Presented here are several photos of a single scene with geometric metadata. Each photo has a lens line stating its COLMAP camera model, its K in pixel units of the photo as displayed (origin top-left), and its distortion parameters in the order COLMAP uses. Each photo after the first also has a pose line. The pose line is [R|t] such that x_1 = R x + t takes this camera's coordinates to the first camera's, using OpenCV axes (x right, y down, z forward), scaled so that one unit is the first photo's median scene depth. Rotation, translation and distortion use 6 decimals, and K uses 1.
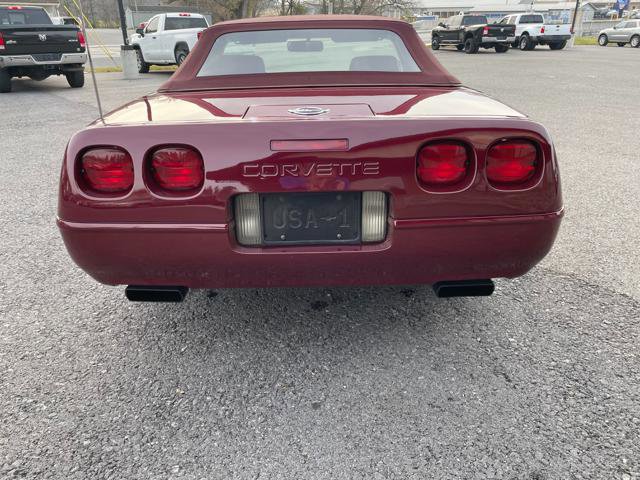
lens RADIAL K [[493.1, 0, 321.2], [0, 493.1, 237.1], [0, 0, 1]] dist [0.085910, -0.110222]
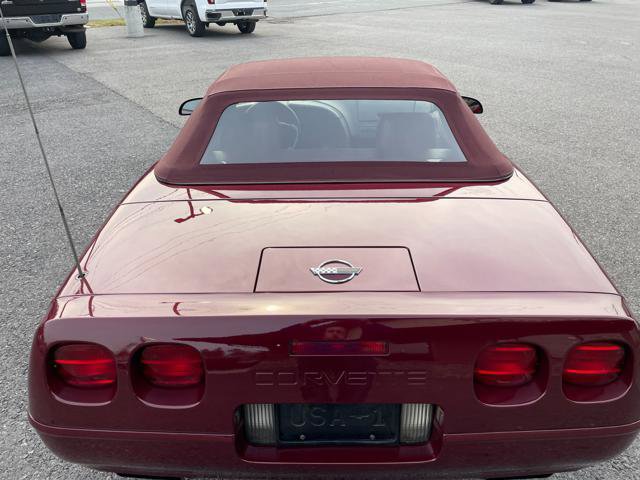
lens RADIAL K [[493.1, 0, 327.0], [0, 493.1, 238.2], [0, 0, 1]] dist [0.085910, -0.110222]
pose [[0.999834, 0.015828, -0.009027, -0.004587], [-0.014818, 0.994609, 0.102635, -0.053087], [0.010603, -0.102484, 0.994678, 0.028503]]
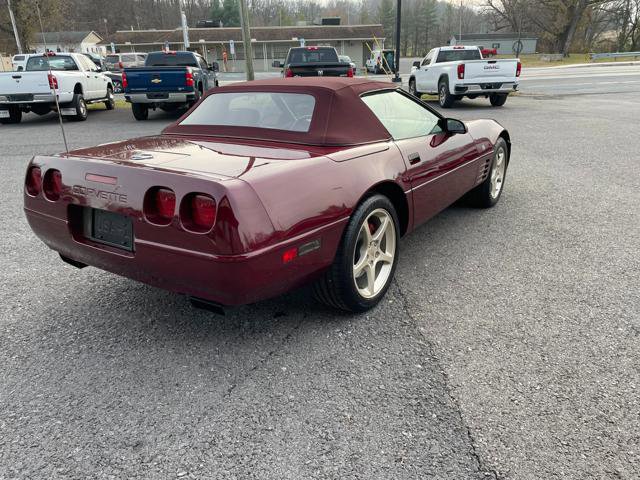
lens RADIAL K [[493.1, 0, 320.1], [0, 493.1, 241.8], [0, 0, 1]] dist [0.085910, -0.110222]
pose [[0.816976, 0.182829, -0.546922, 0.190823], [-0.201674, 0.979106, 0.026049, -0.023659], [0.540257, 0.089019, 0.836778, 0.012659]]
